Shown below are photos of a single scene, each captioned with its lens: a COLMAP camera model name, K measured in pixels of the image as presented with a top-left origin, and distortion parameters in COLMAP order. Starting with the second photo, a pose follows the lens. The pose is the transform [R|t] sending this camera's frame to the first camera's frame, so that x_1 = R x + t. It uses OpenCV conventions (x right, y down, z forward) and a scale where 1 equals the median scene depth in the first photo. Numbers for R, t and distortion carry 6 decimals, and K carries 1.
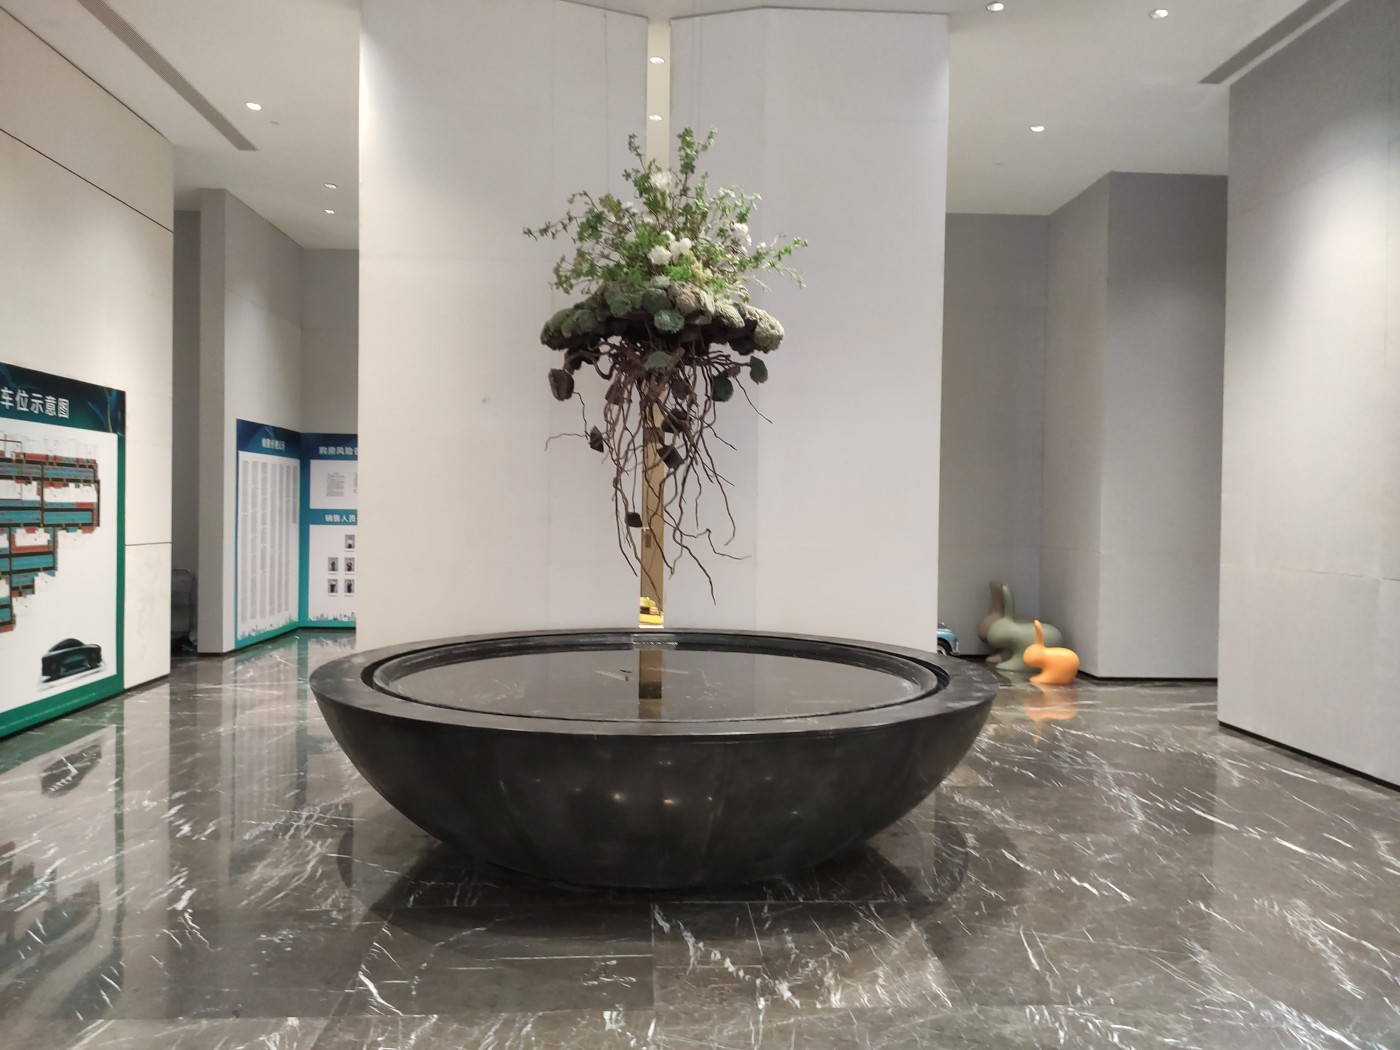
lens RADIAL K [[1034.3, 0, 693.1], [0, 1034.3, 519.3], [0, 0, 1]] dist [0.079141, -0.104933]
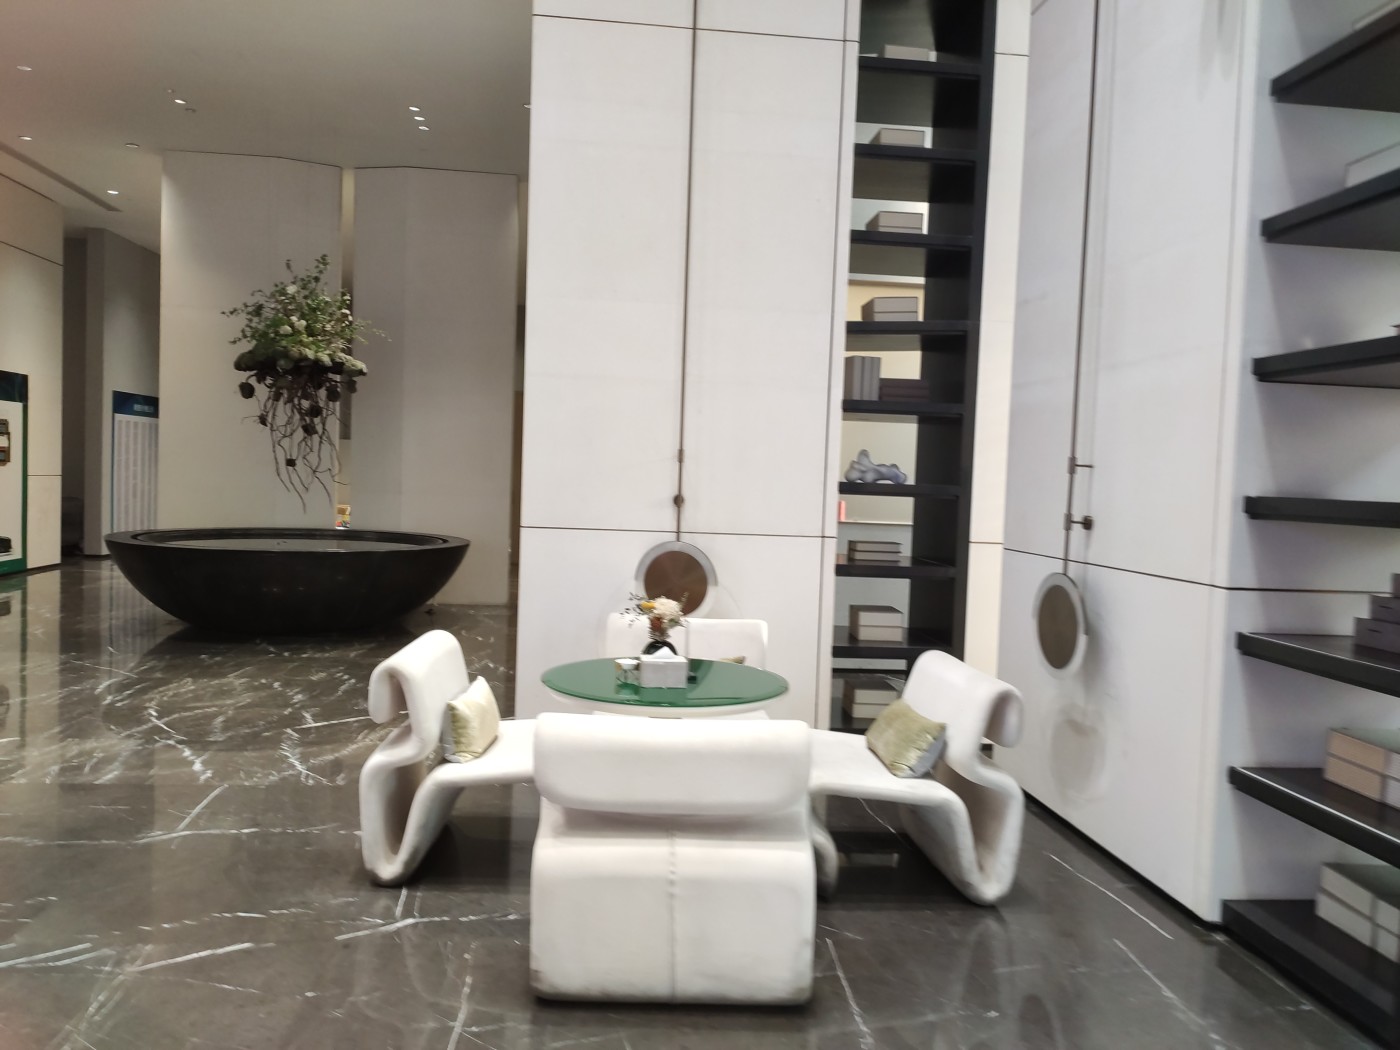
lens RADIAL K [[1068.5, 0, 700.0], [0, 1068.5, 525.0], [0, 0, 1]] dist [0.008029, -0.004595]
pose [[0.998783, 0.023333, 0.043445, 0.398719], [-0.024945, 0.999006, 0.036954, 0.015969], [-0.042540, -0.037993, 0.998372, -0.648619]]
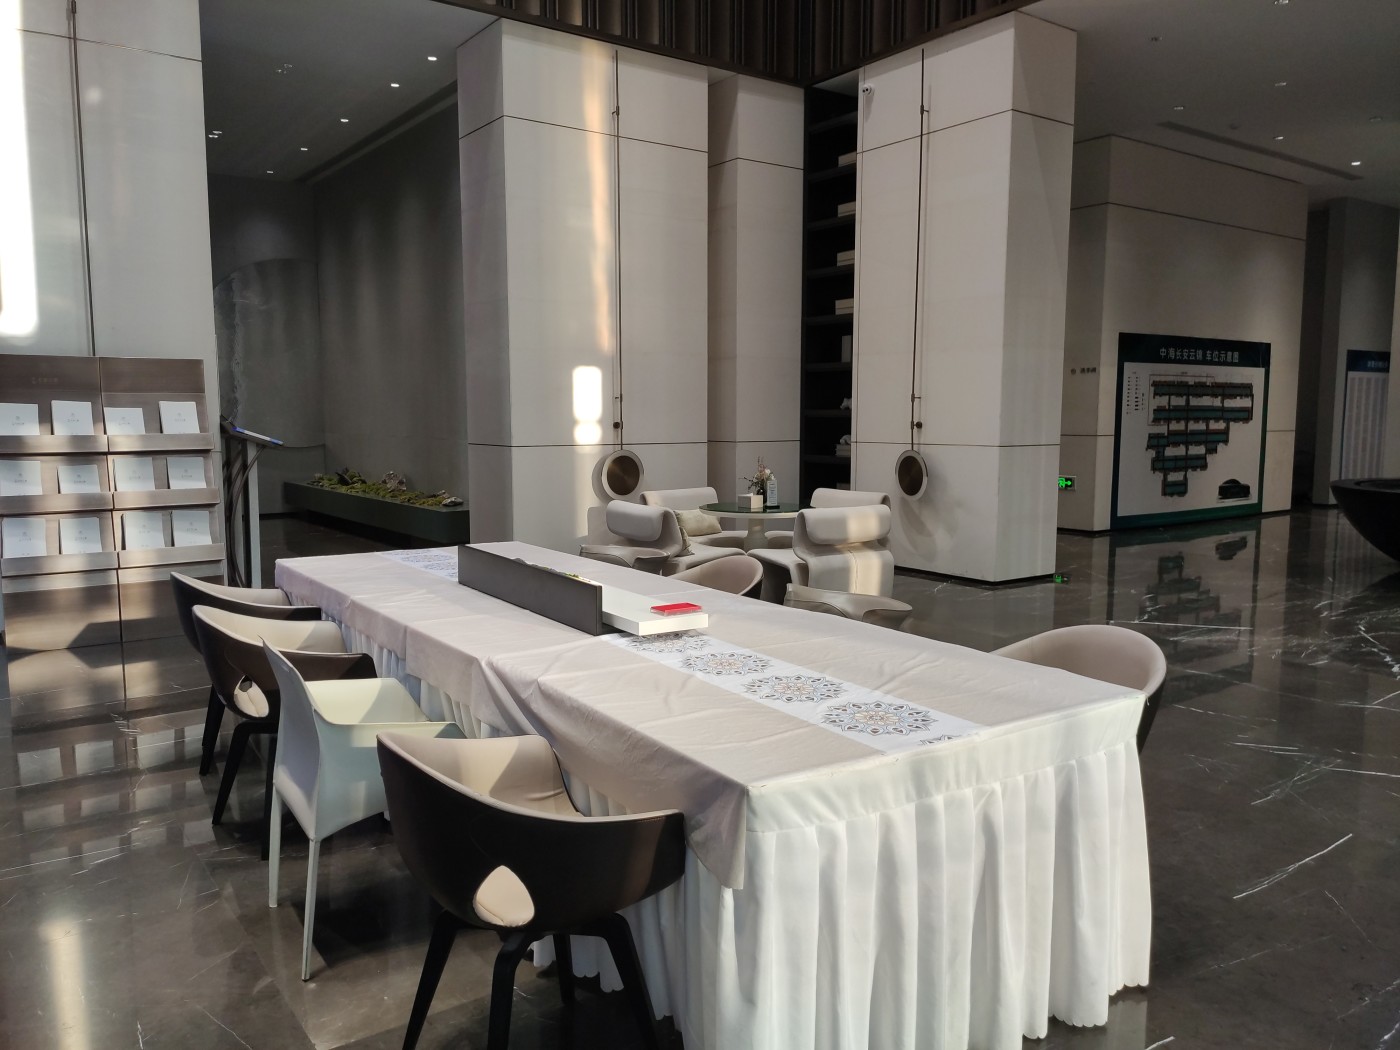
lens RADIAL K [[1034.3, 0, 693.1], [0, 1034.3, 519.3], [0, 0, 1]] dist [0.079141, -0.104933]
pose [[0.527558, 0.074153, -0.846277, 0.482010], [-0.001326, 0.996254, 0.086468, 0.022686], [0.849518, -0.044495, 0.525680, -0.799341]]
